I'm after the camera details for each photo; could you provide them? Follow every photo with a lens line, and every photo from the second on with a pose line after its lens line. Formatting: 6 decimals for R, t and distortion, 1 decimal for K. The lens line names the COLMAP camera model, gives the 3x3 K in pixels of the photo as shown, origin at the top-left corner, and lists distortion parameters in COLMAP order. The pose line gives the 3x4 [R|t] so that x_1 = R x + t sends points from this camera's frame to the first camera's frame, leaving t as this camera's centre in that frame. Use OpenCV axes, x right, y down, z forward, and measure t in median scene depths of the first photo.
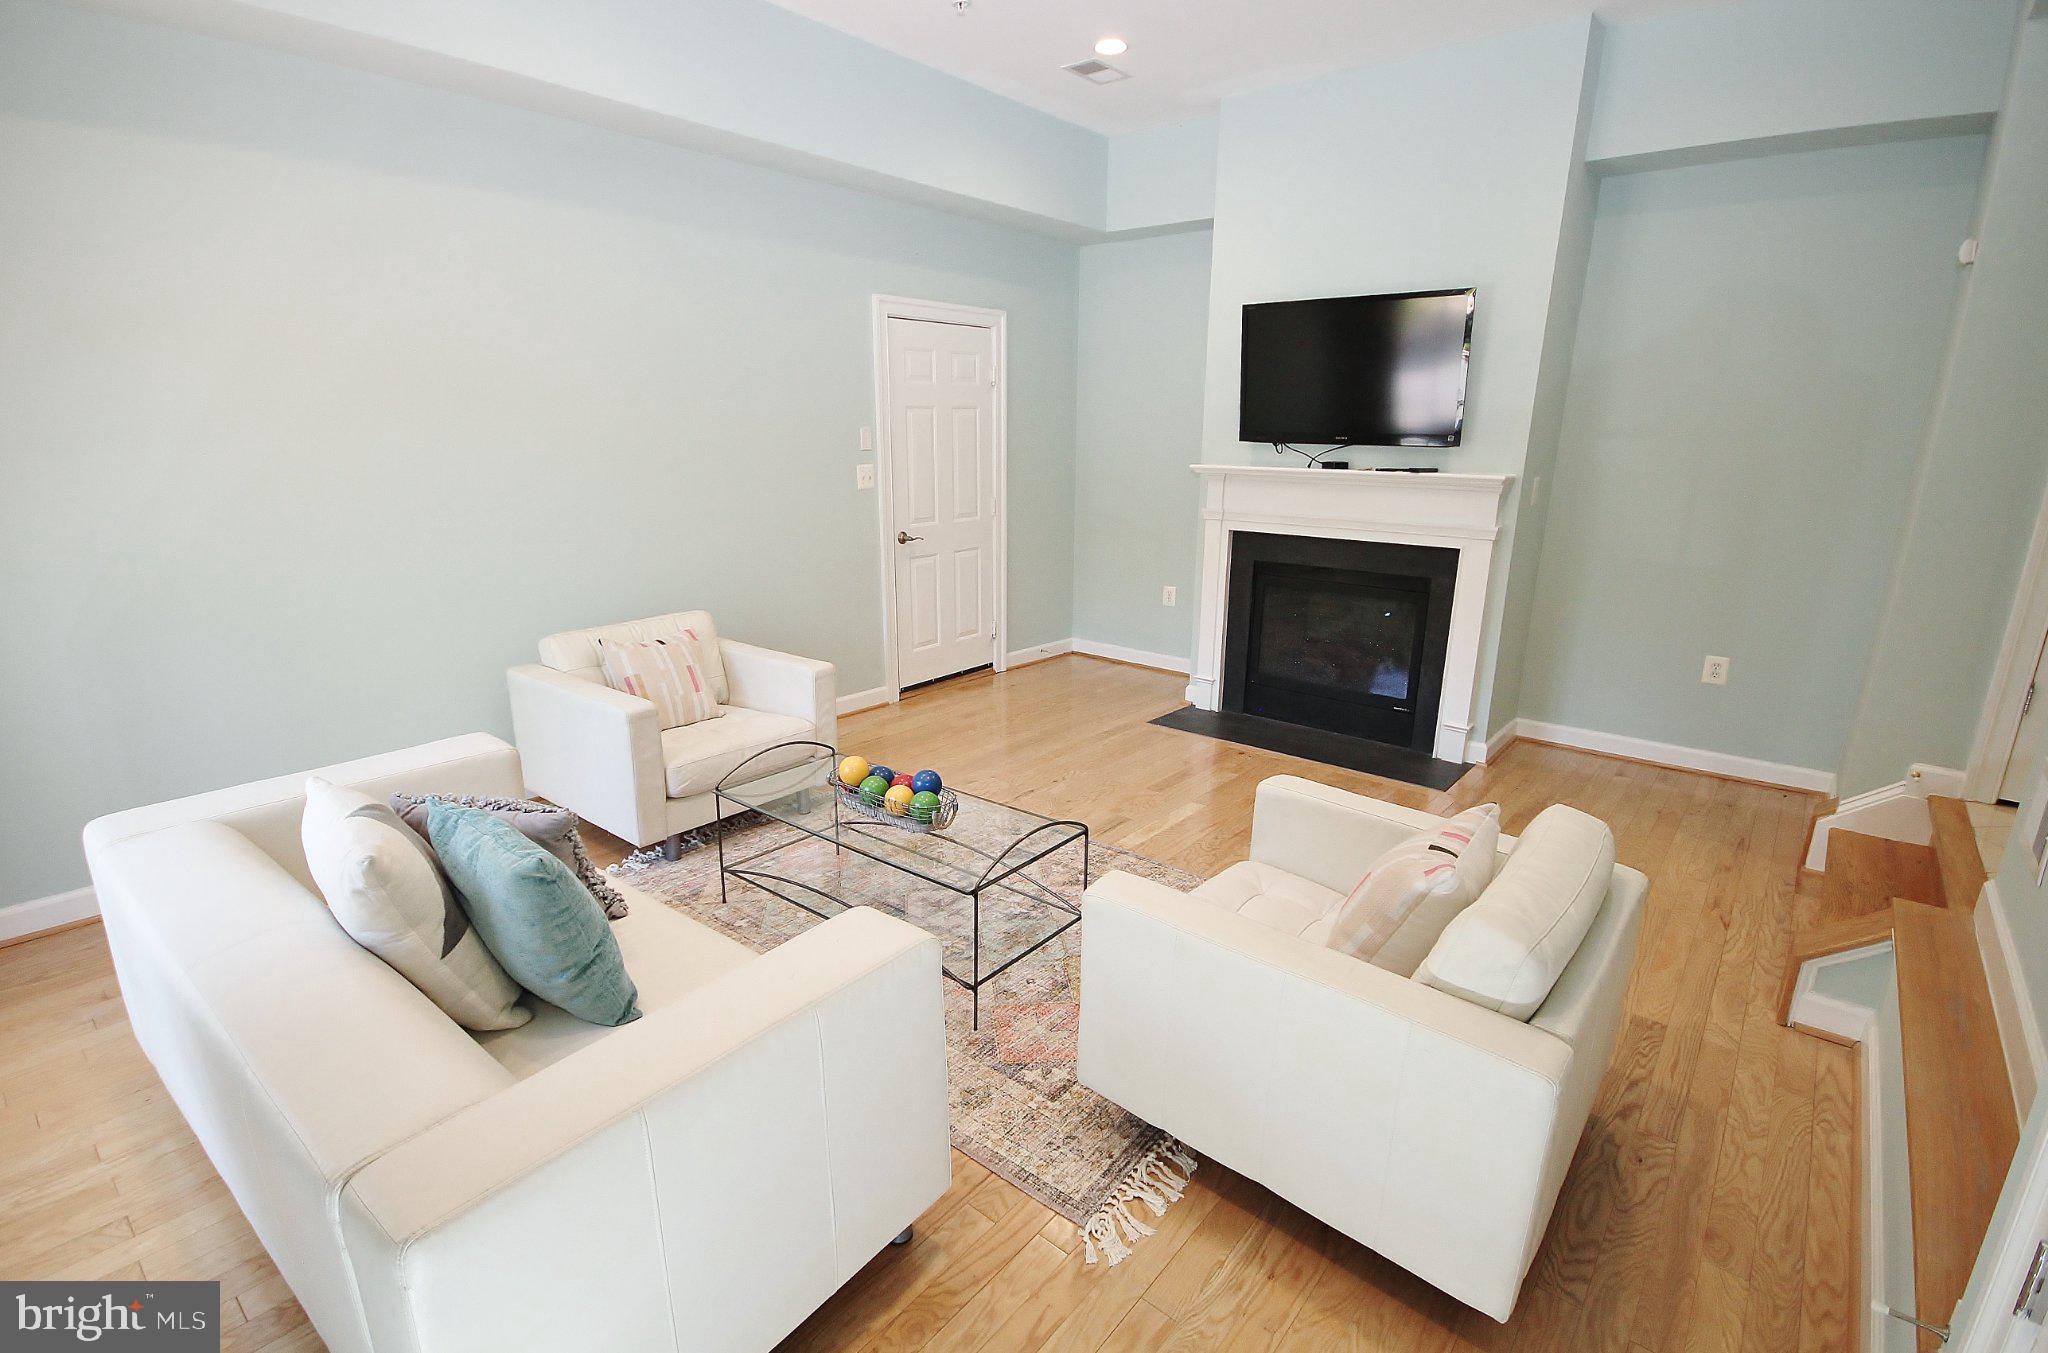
lens RADIAL K [[959.8, 0, 1024.0], [0, 959.8, 676.5], [0, 0, 1]] dist [-0.001468, -0.000063]
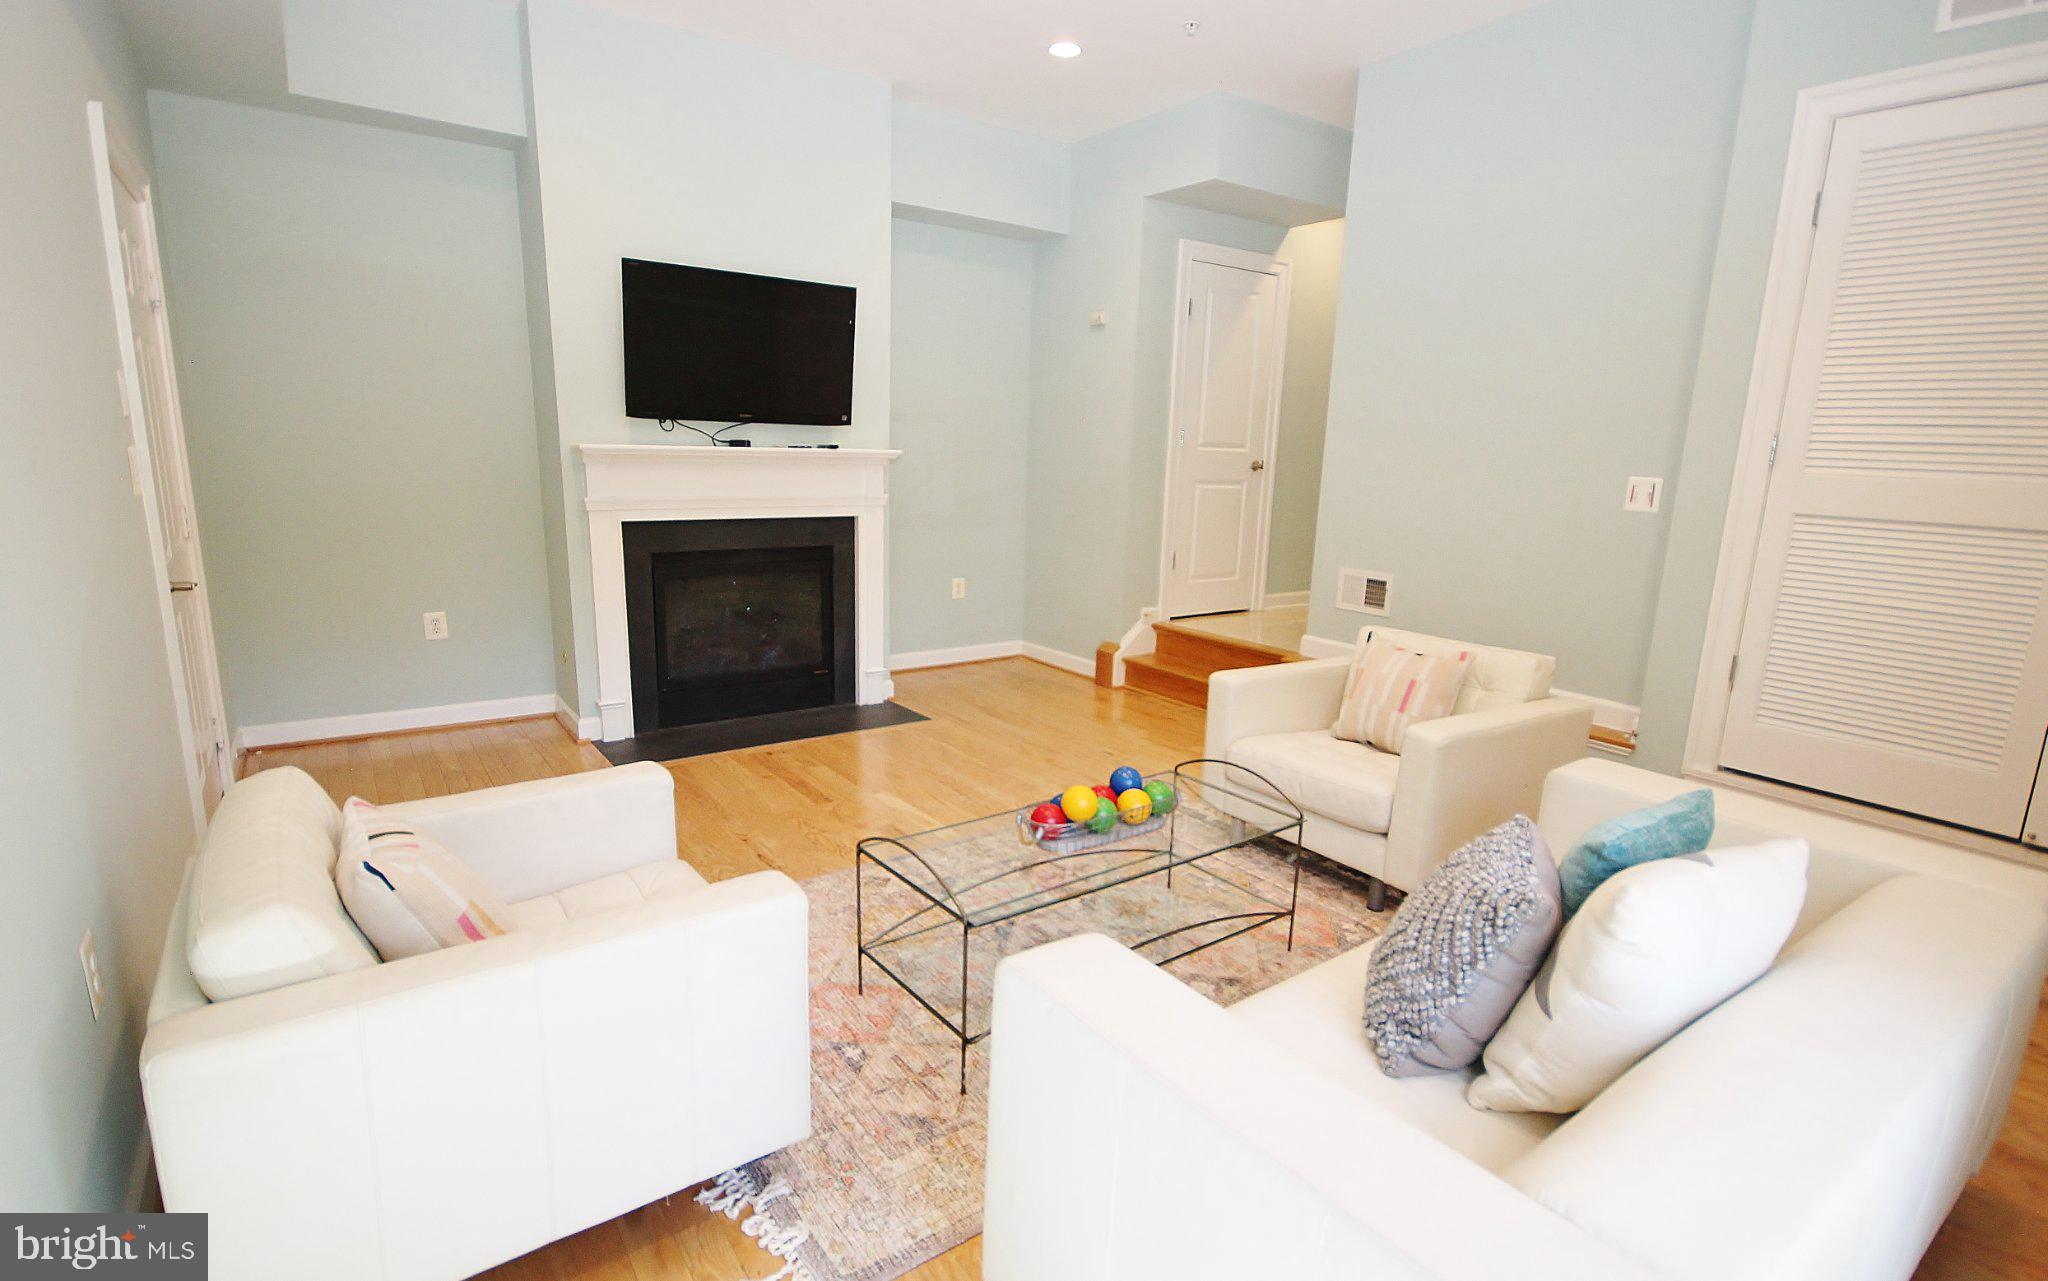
lens RADIAL K [[996.9, 0, 1024.0], [0, 996.9, 640.5], [0, 0, 1]] dist [0.001113, -0.000072]
pose [[0.257232, -0.189786, 0.947530, -0.574259], [0.220367, 0.966210, 0.133703, -0.095441], [-0.940888, 0.174412, 0.290362, 0.454785]]
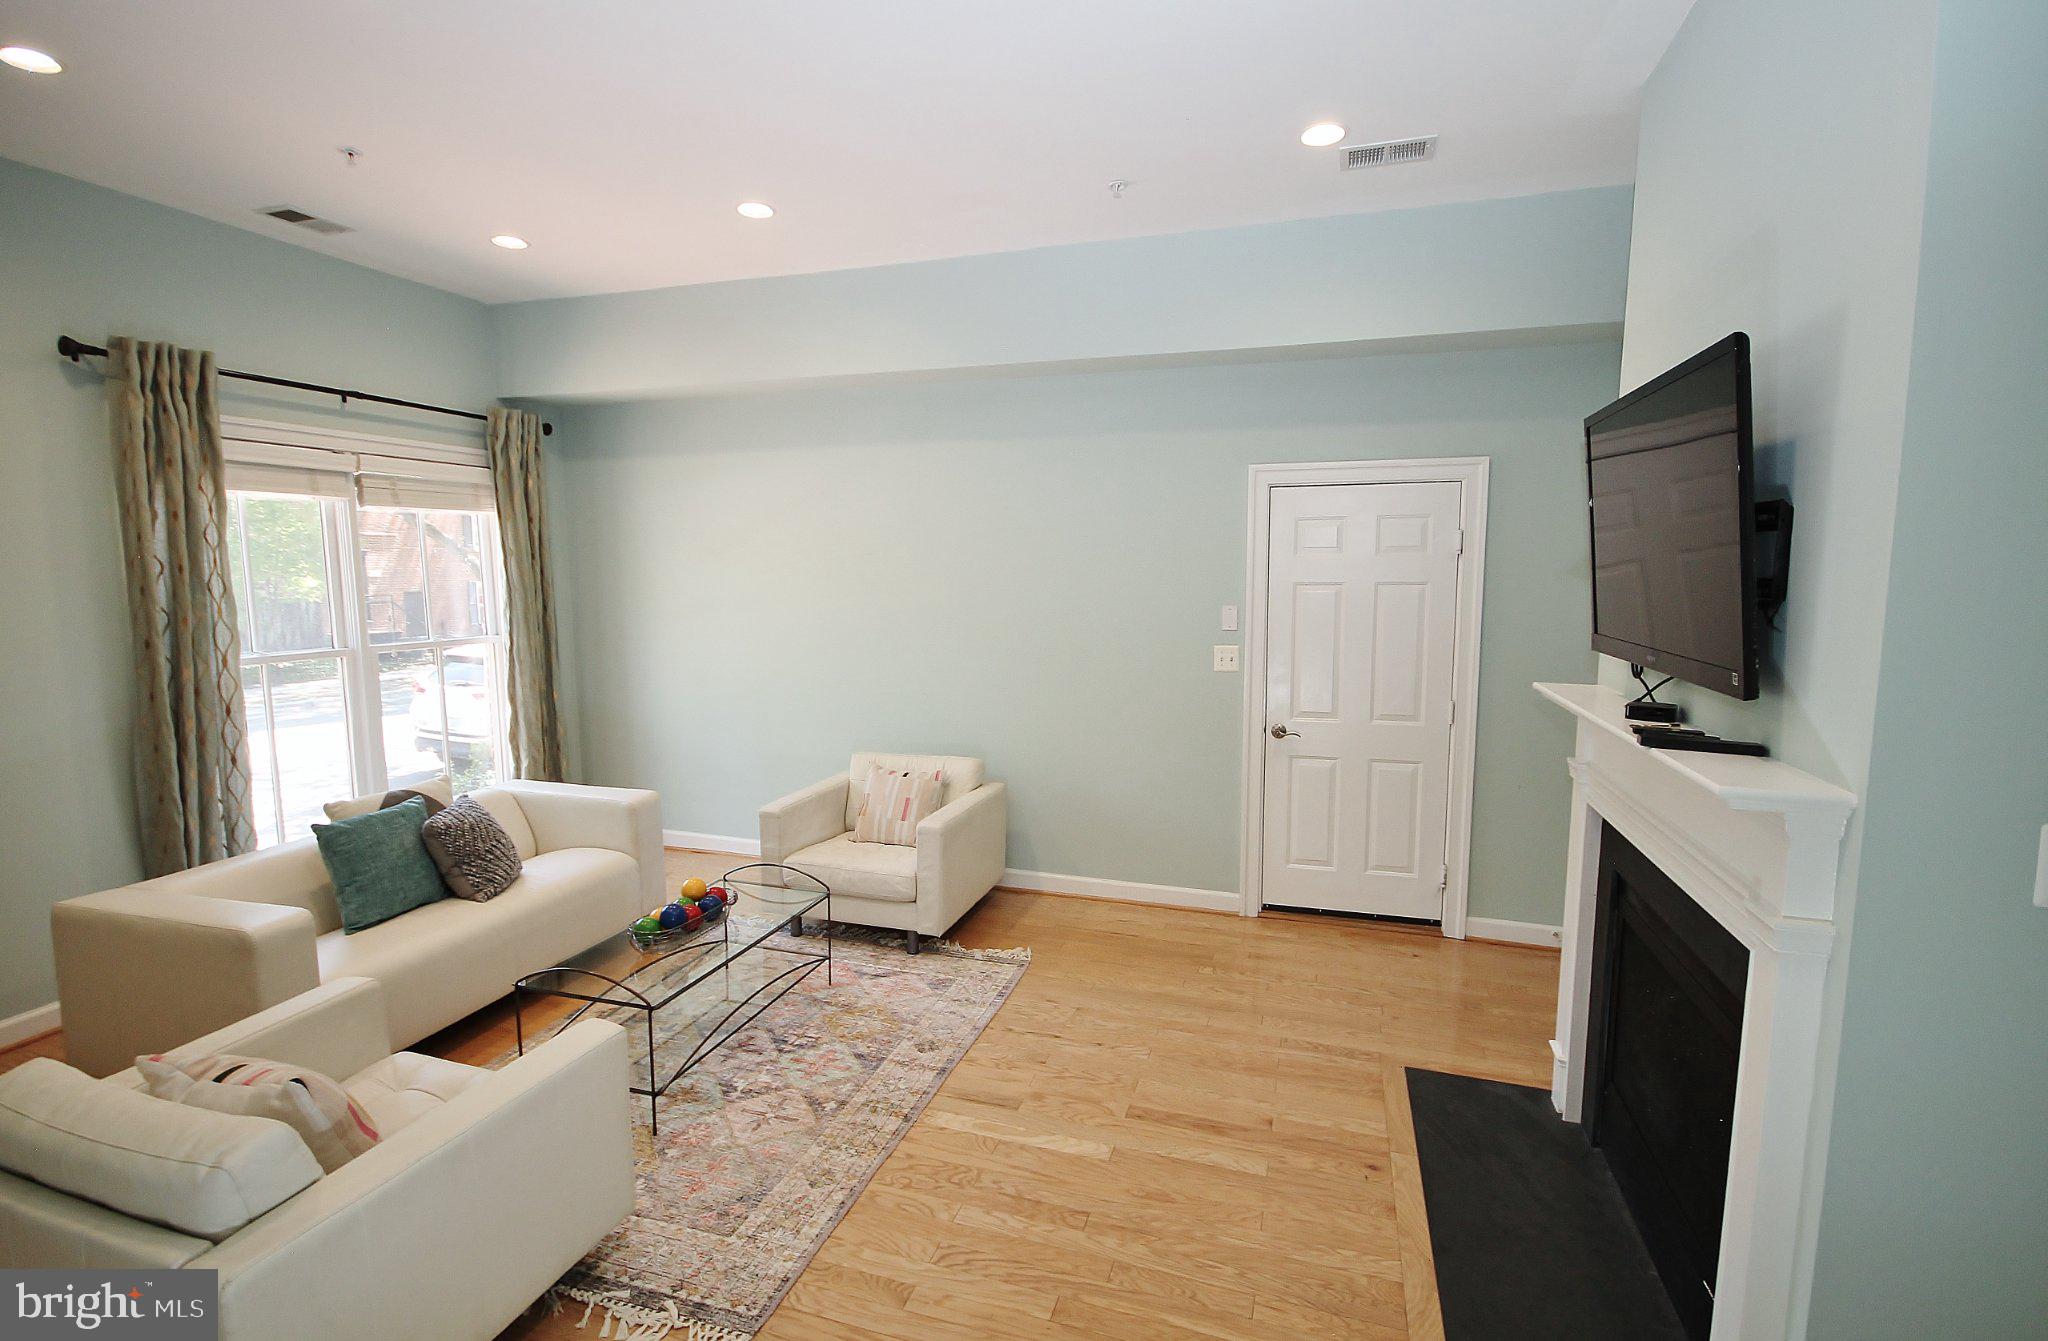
lens RADIAL K [[952.7, 0, 1024.0], [0, 952.7, 670.5], [0, 0, 1]] dist [-0.000723, 0.000269]
pose [[0.370682, 0.087369, -0.924641, 0.633009], [-0.231440, 0.972849, -0.000859, -0.158265], [0.899461, 0.214318, 0.380838, 0.503261]]
